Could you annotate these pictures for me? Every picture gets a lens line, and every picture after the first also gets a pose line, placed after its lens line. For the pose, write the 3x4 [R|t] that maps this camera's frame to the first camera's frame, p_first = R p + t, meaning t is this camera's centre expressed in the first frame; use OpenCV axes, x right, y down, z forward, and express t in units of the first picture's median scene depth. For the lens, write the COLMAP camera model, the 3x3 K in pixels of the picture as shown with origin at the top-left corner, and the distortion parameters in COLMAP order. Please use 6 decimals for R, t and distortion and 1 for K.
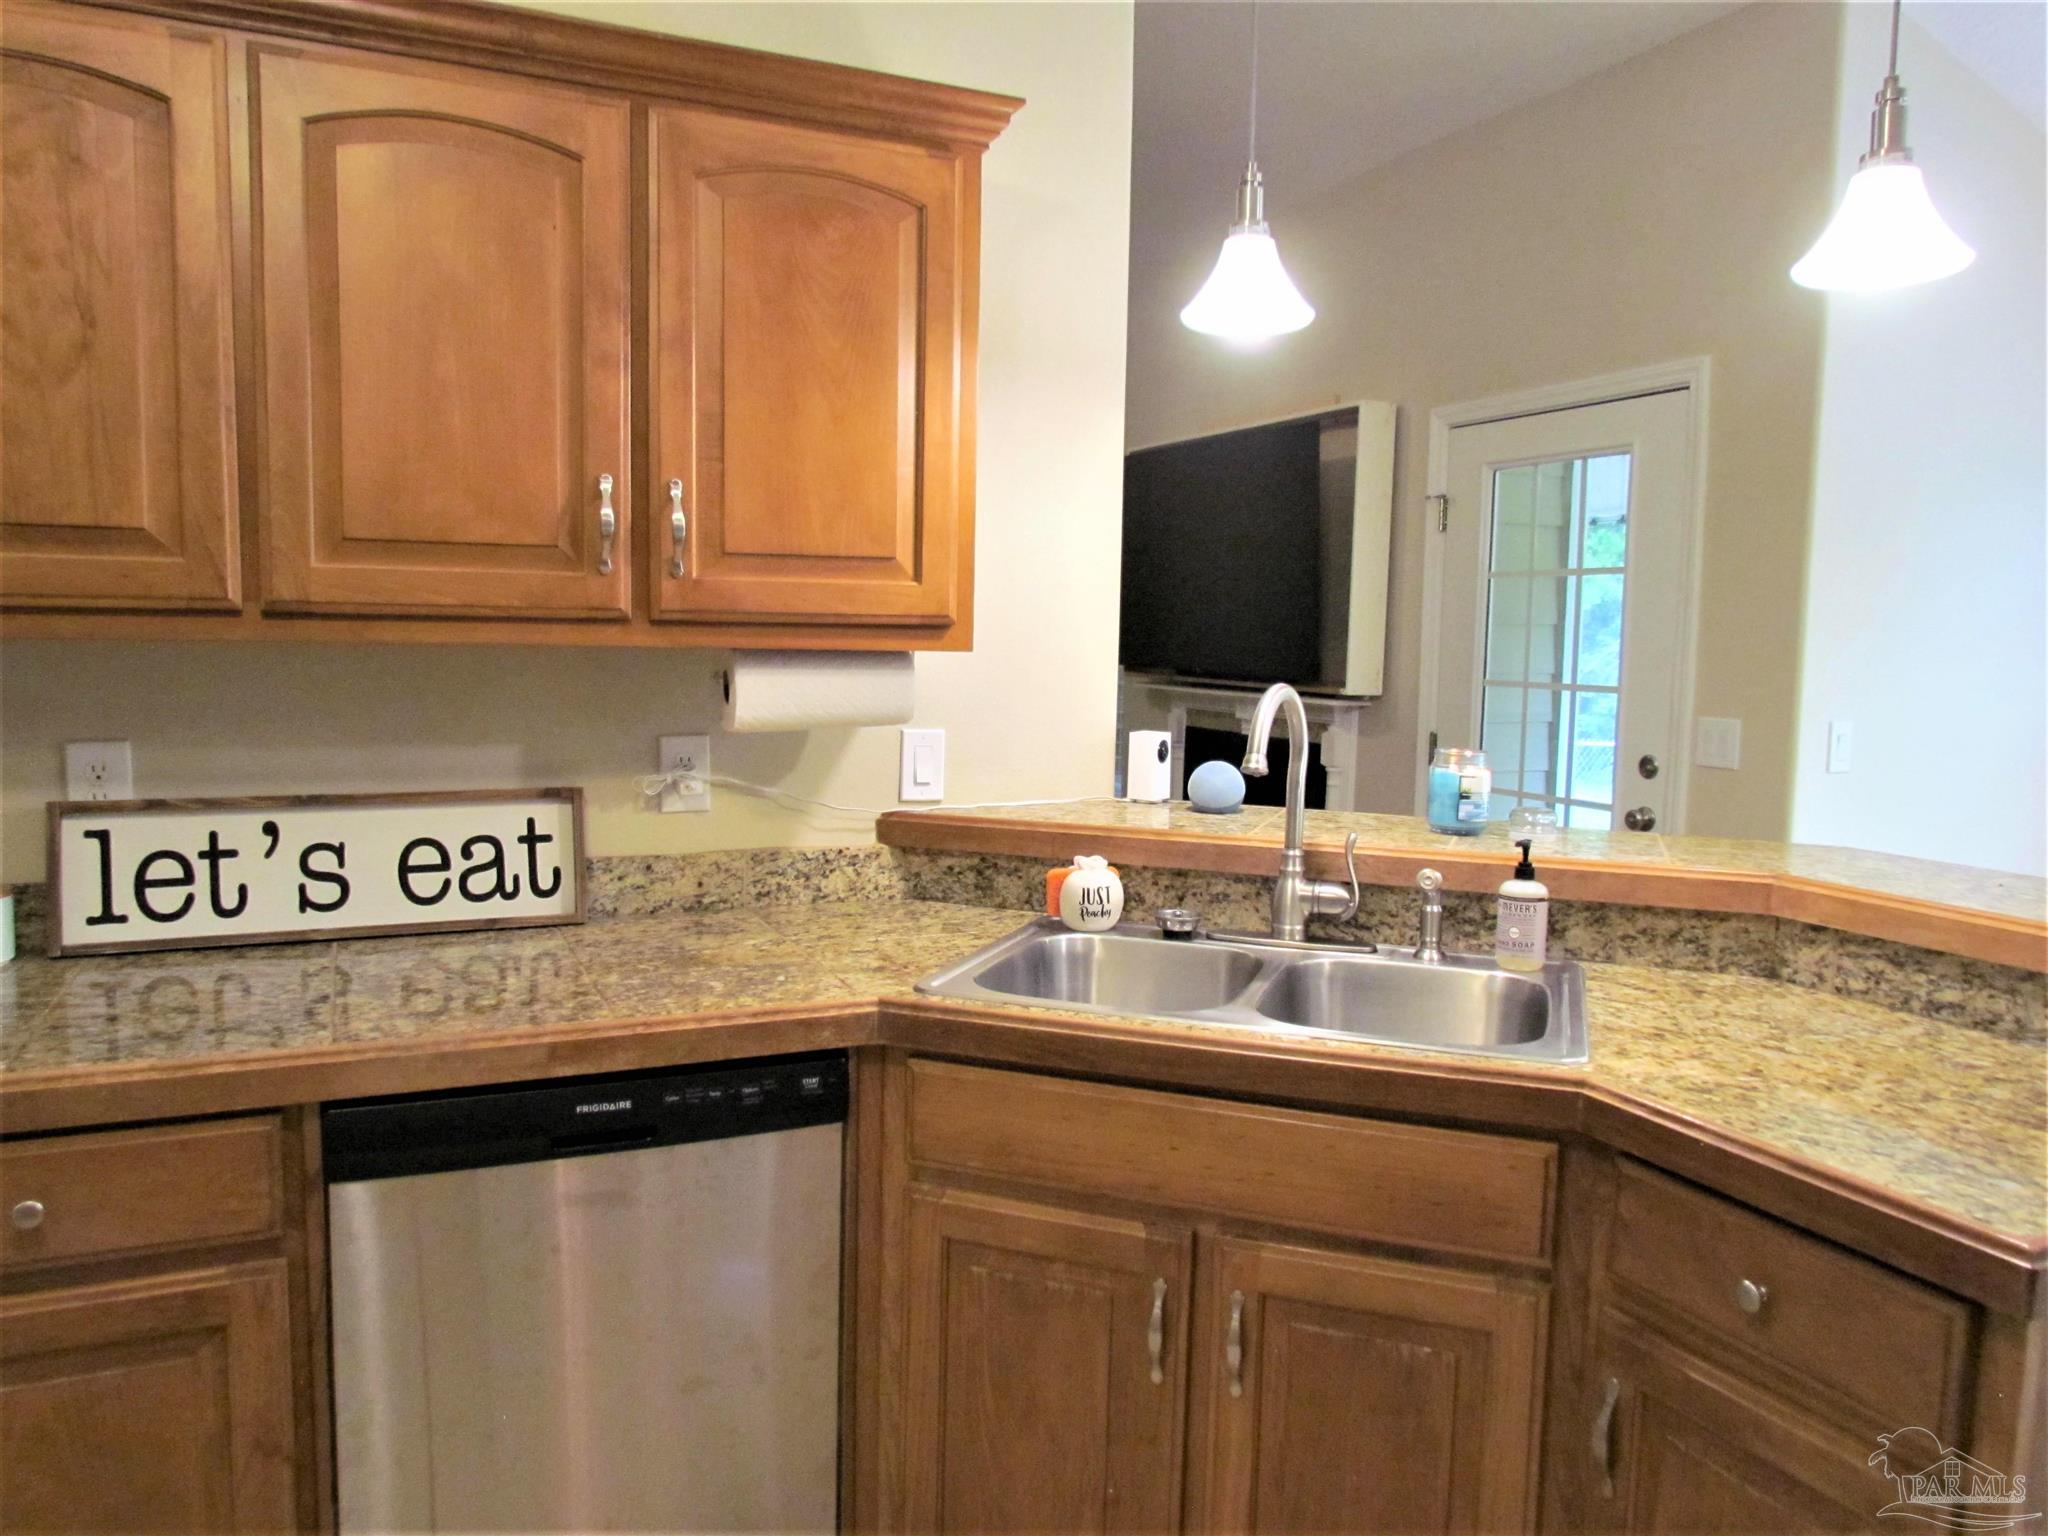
lens RADIAL K [[1479.6, 0, 1015.0], [0, 1479.6, 765.2], [0, 0, 1]] dist [-0.041129, 0.034020]
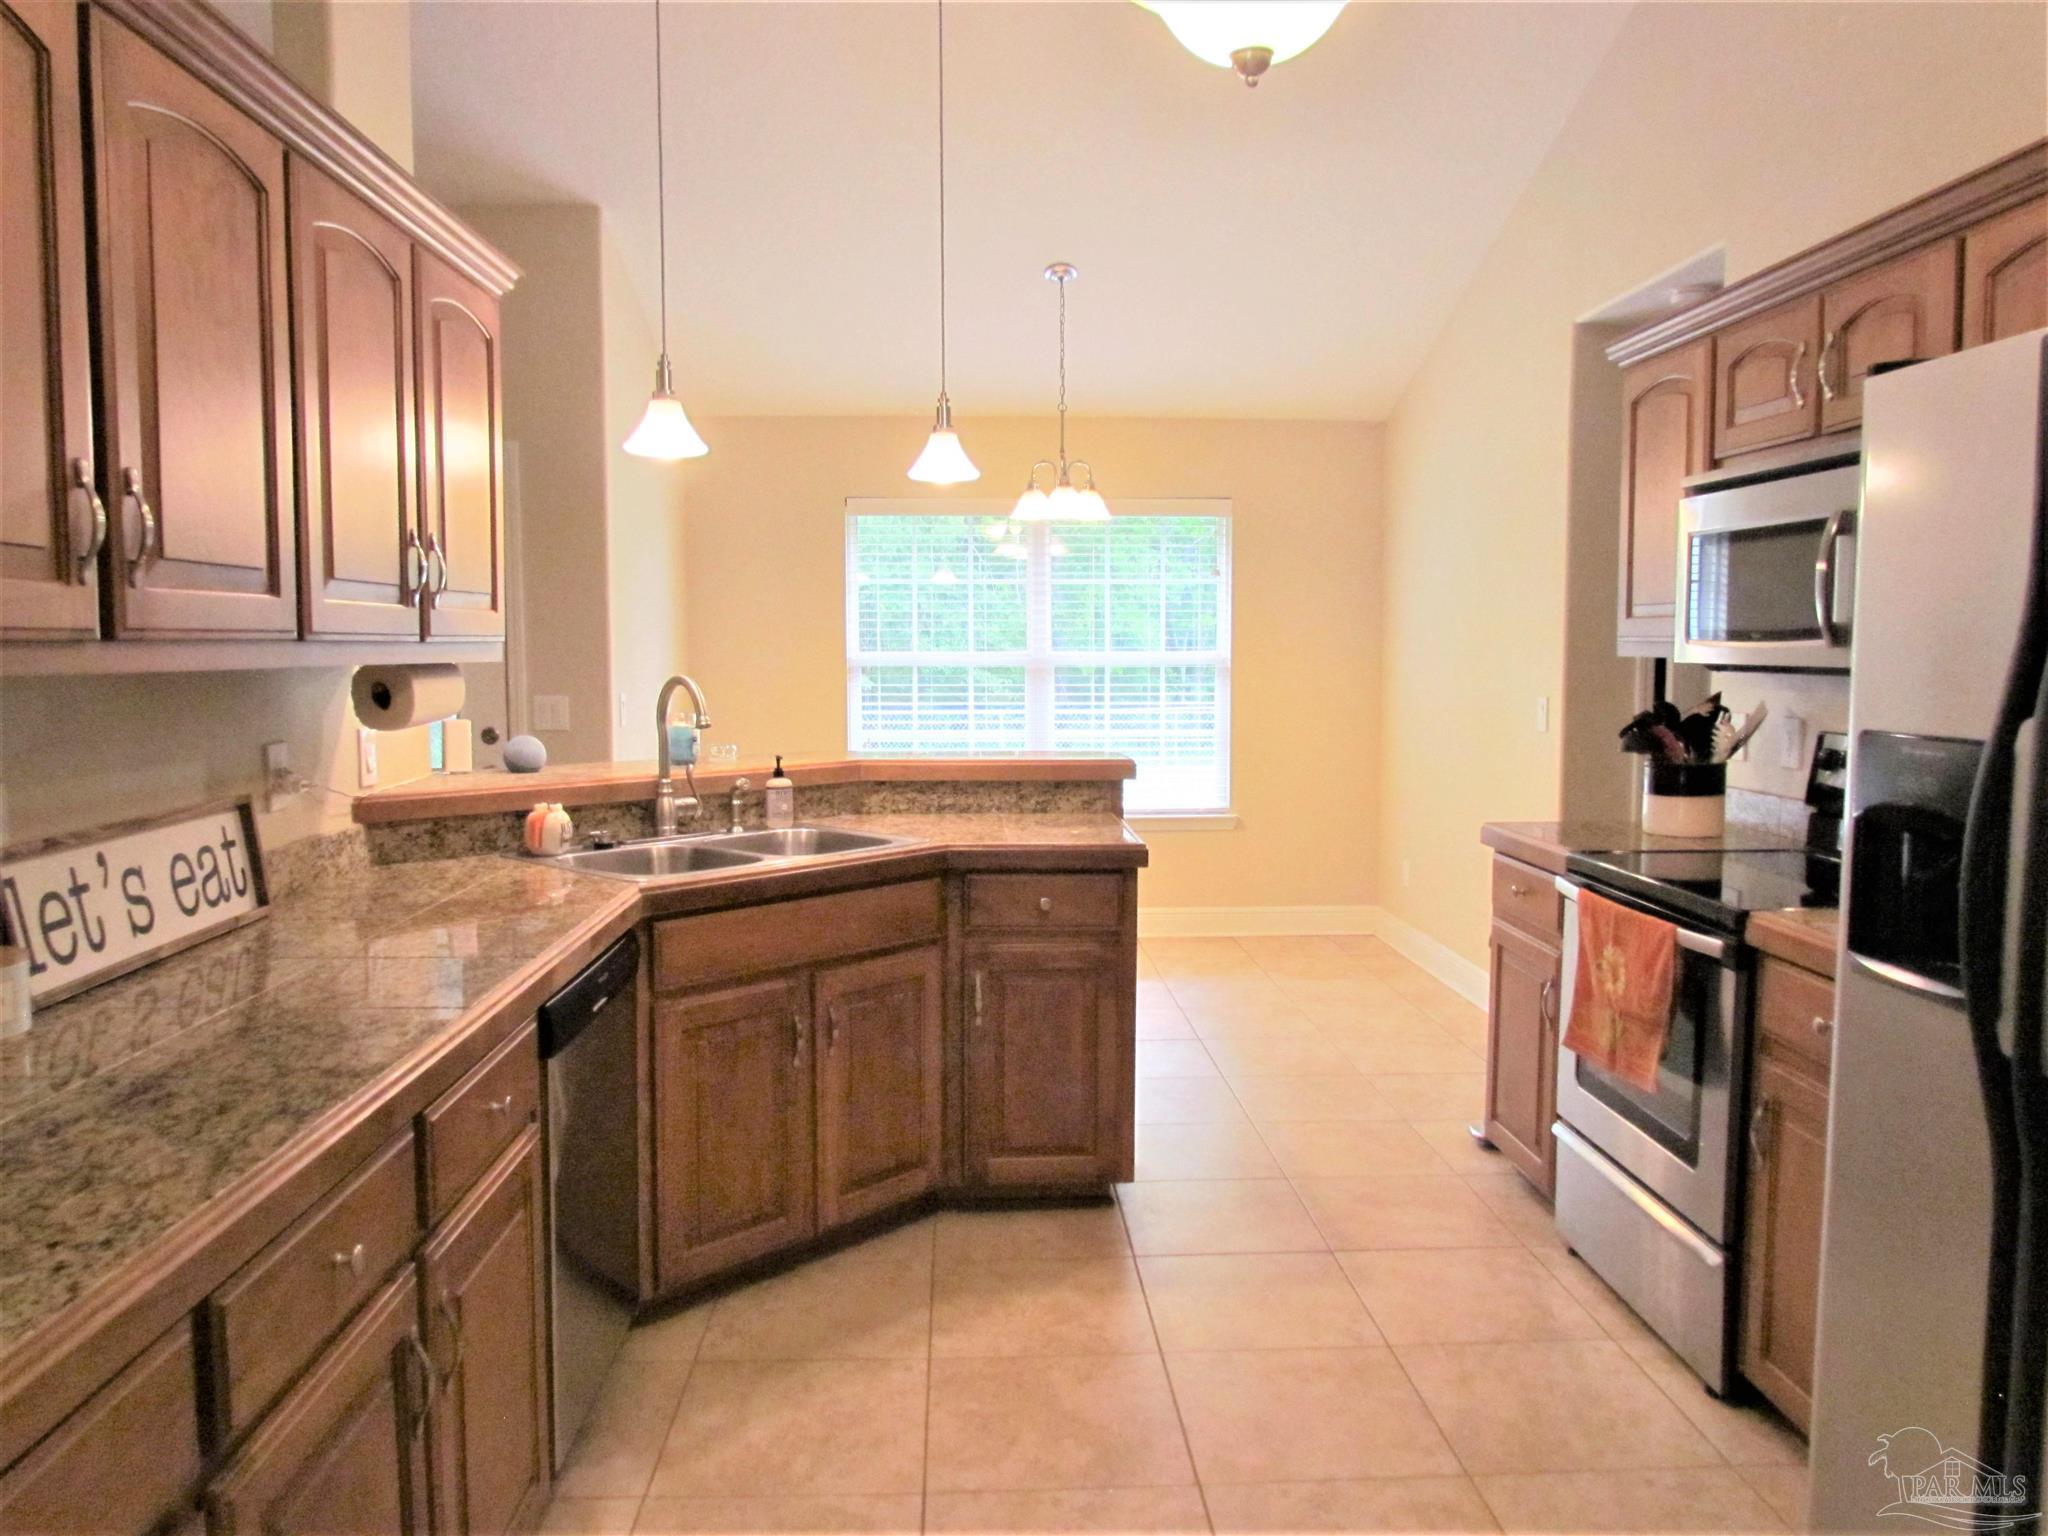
lens RADIAL K [[1479.6, 0, 1012.5], [0, 1479.6, 762.7], [0, 0, 1]] dist [-0.041129, 0.034020]
pose [[0.379197, -0.093860, 0.920543, -1.168043], [0.093361, 0.993646, 0.062856, -0.026435], [-0.920594, 0.062109, 0.385550, 0.040655]]
